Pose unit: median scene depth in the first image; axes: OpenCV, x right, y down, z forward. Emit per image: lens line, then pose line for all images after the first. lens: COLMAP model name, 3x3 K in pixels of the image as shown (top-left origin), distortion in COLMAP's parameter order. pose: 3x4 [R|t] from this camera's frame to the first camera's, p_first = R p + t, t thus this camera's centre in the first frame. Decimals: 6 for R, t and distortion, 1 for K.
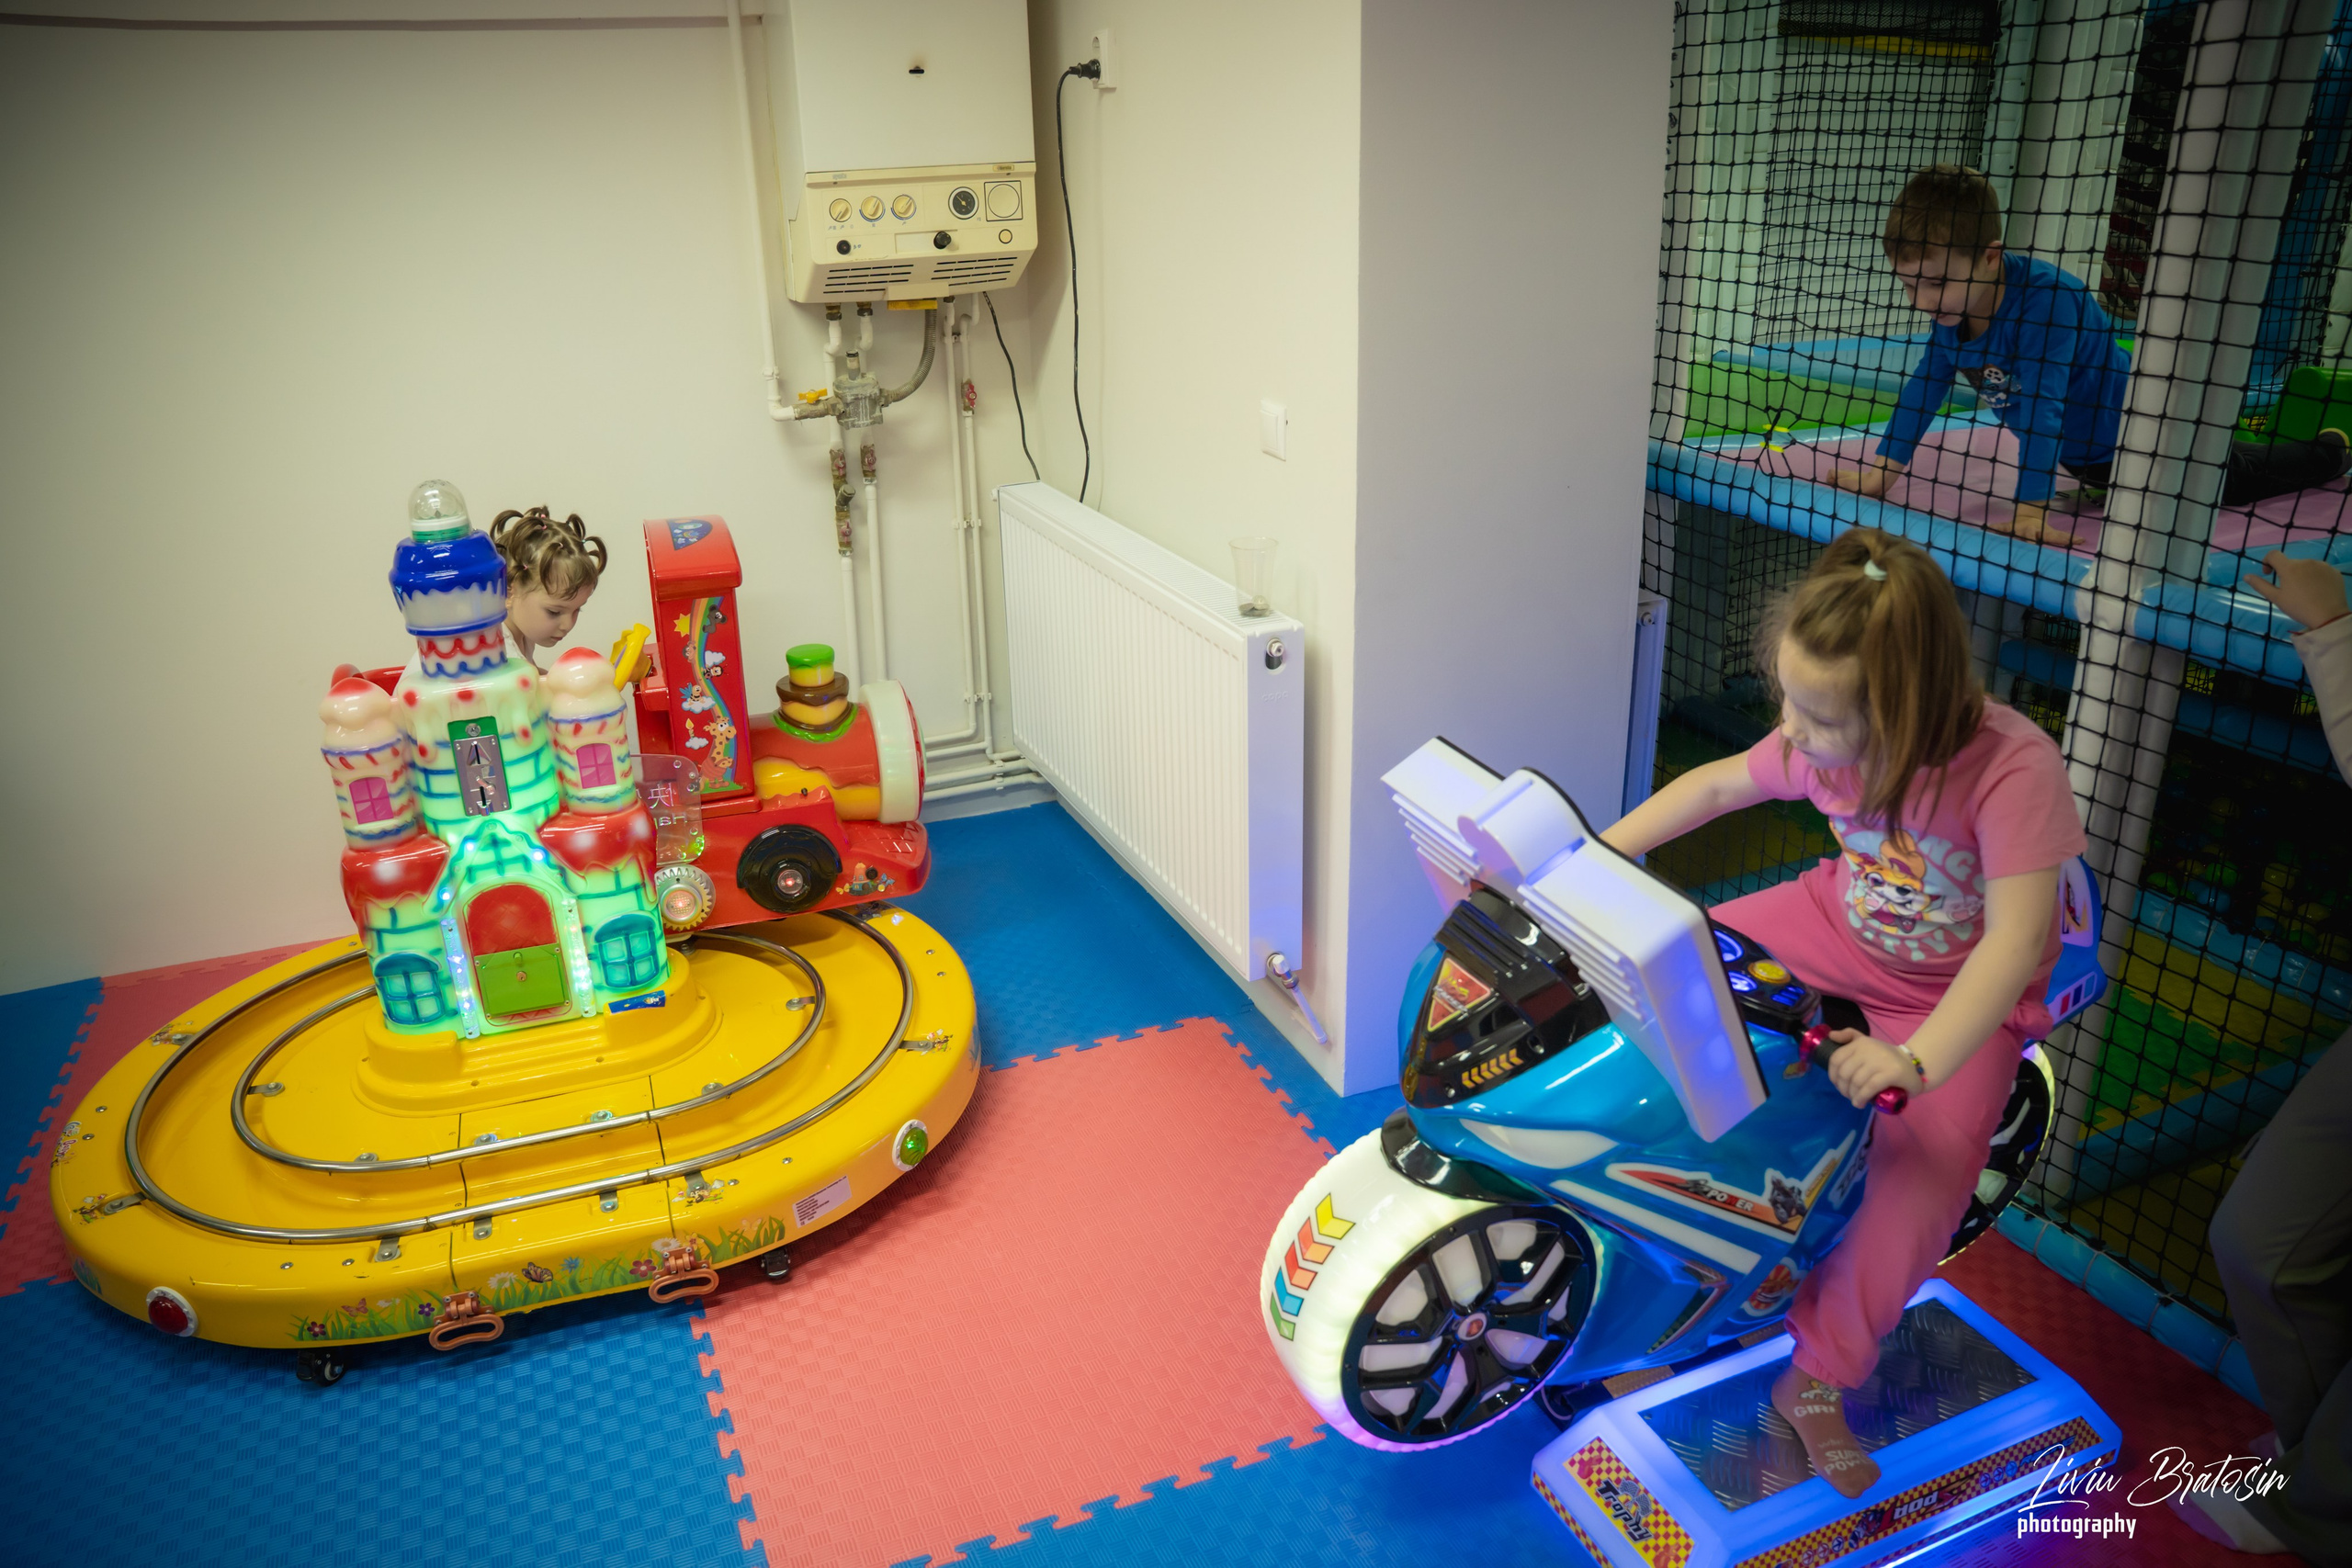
lens RADIAL K [[1617.6, 0, 1176.3], [0, 1617.6, 787.8], [0, 0, 1]] dist [-0.162028, 0.107645]
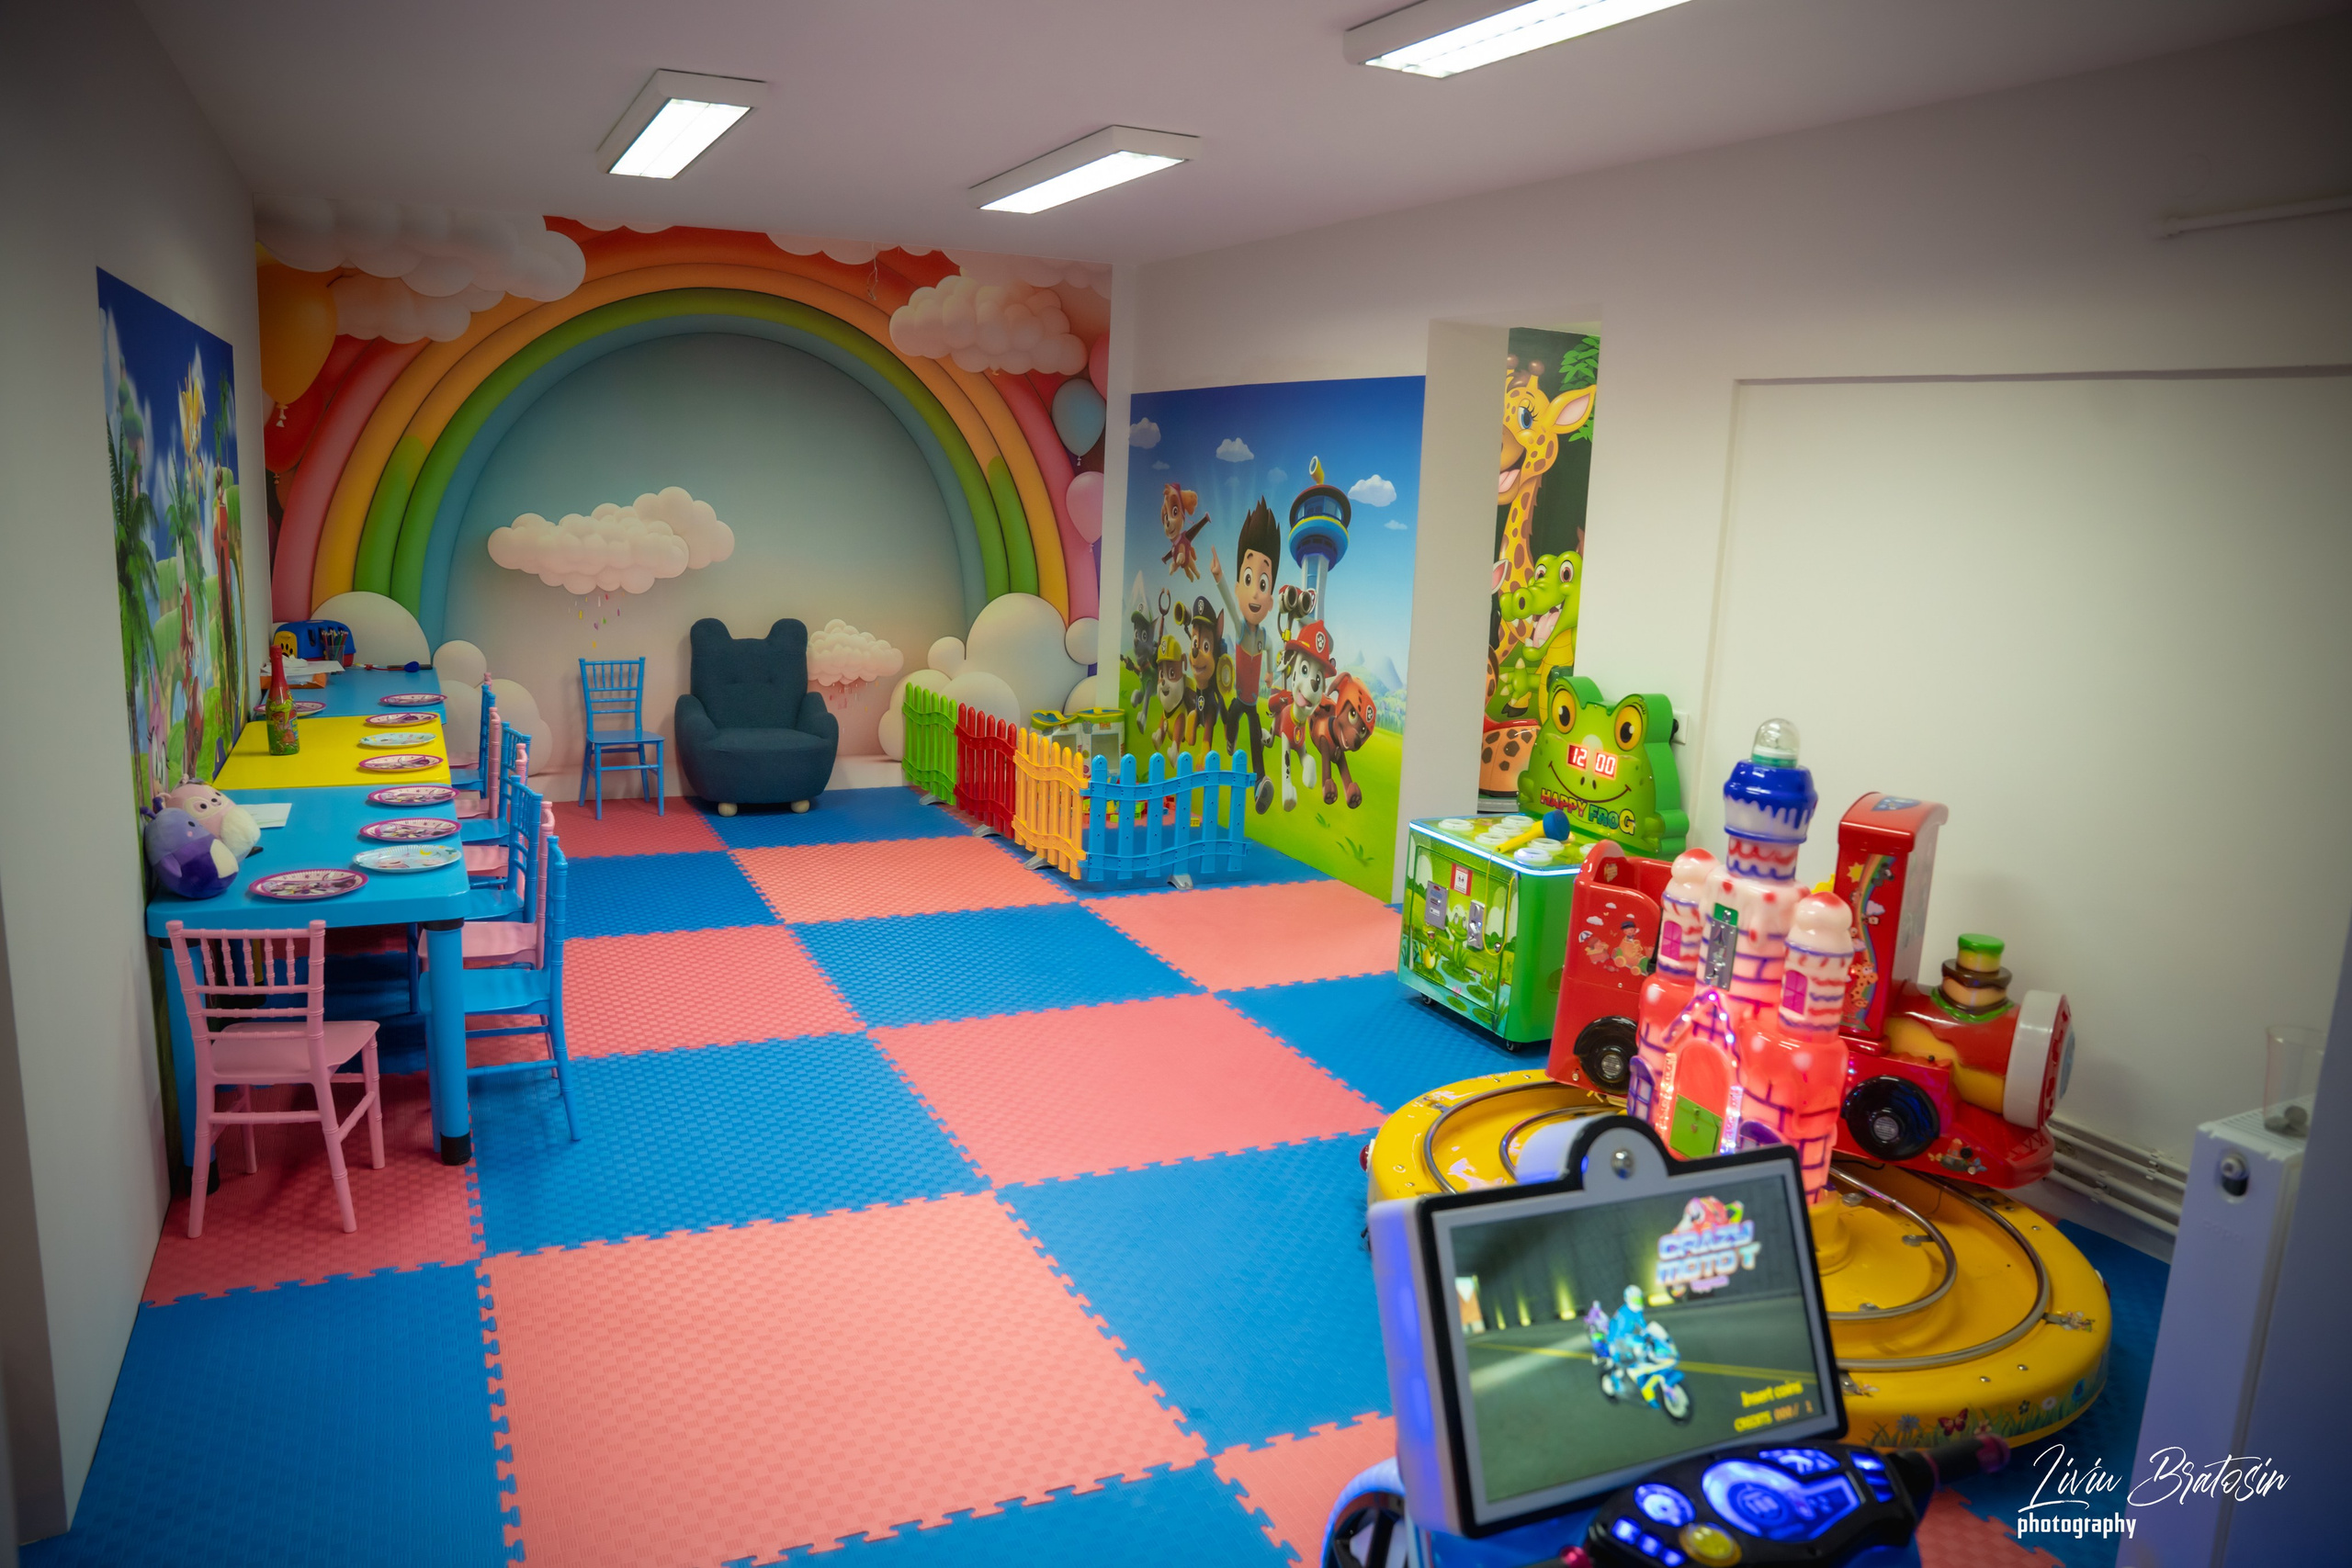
lens RADIAL K [[1617.6, 0, 1176.3], [0, 1617.6, 787.8], [0, 0, 1]] dist [-0.162028, 0.107645]
pose [[0.038829, 0.214665, -0.975916, 0.691873], [-0.421839, 0.888879, 0.178737, -0.160176], [0.905839, 0.404739, 0.125068, 0.407305]]
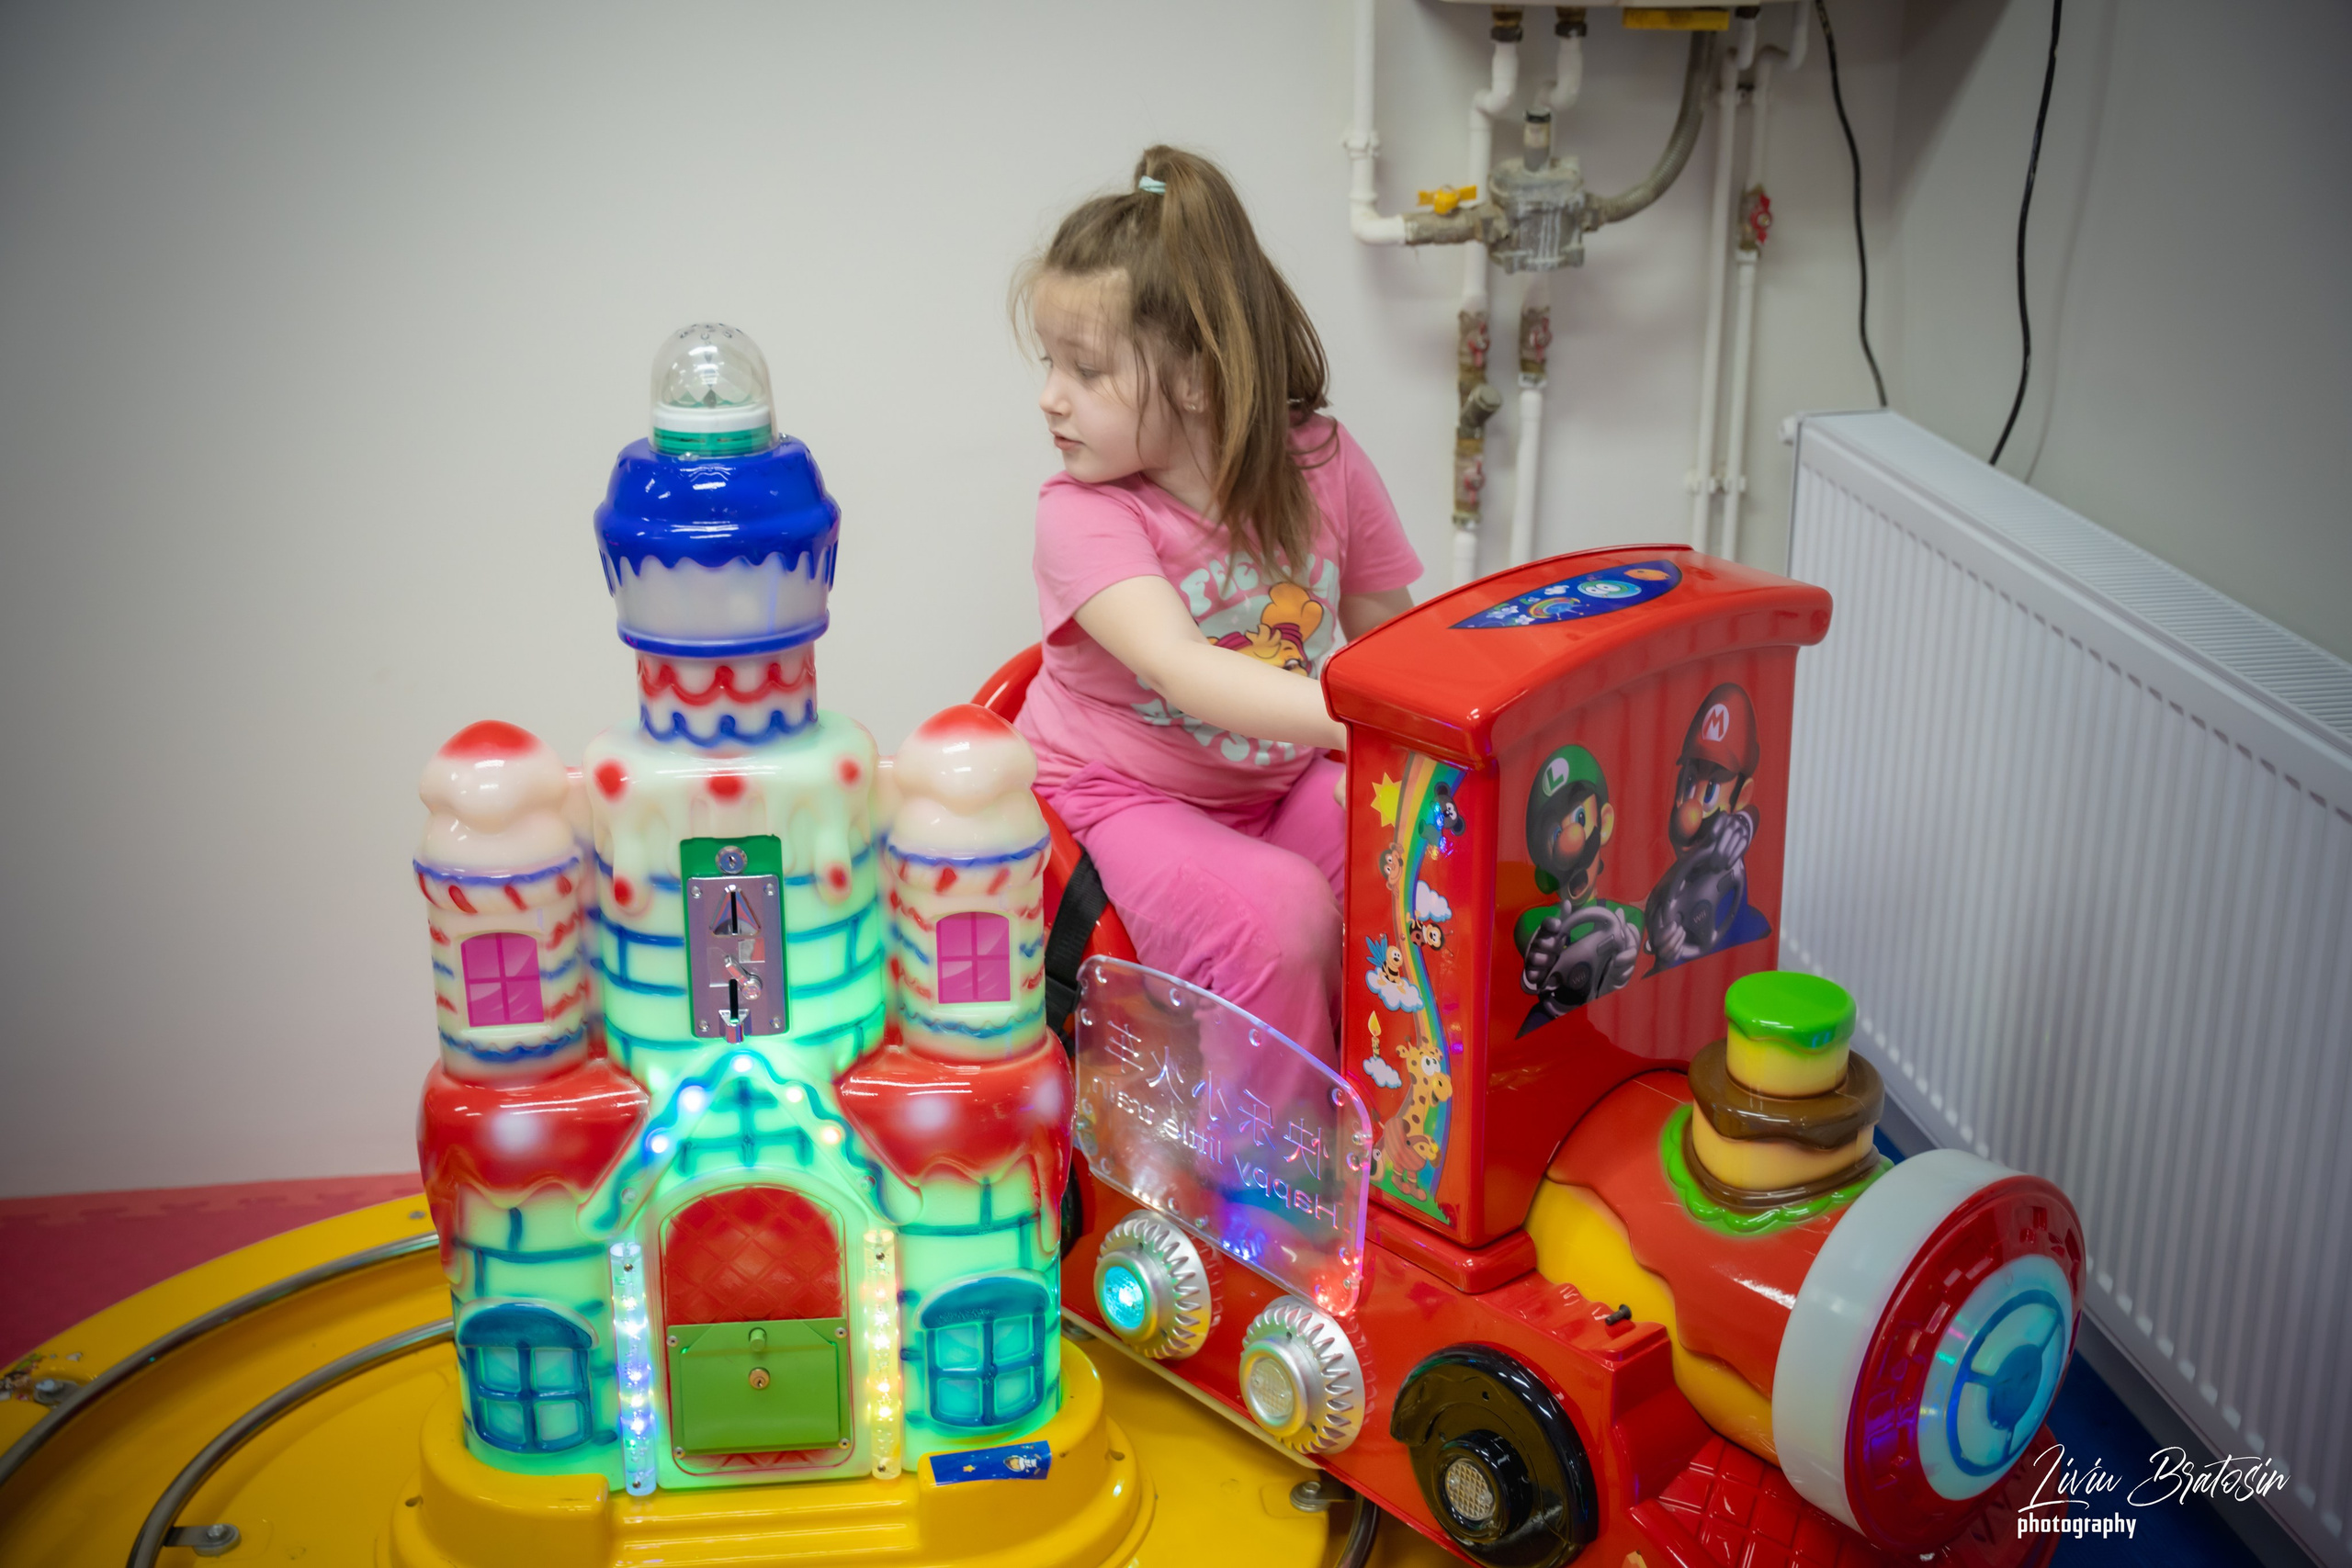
lens RADIAL K [[2856.3, 0, 1176.0], [0, 2856.3, 784.0], [0, 0, 1]] dist [0.013761, 0.086817]
pose [[0.968590, 0.107438, -0.224258, -0.125454], [-0.115377, 0.993065, -0.022565, -0.053668], [0.220278, 0.047730, 0.974269, 0.189847]]
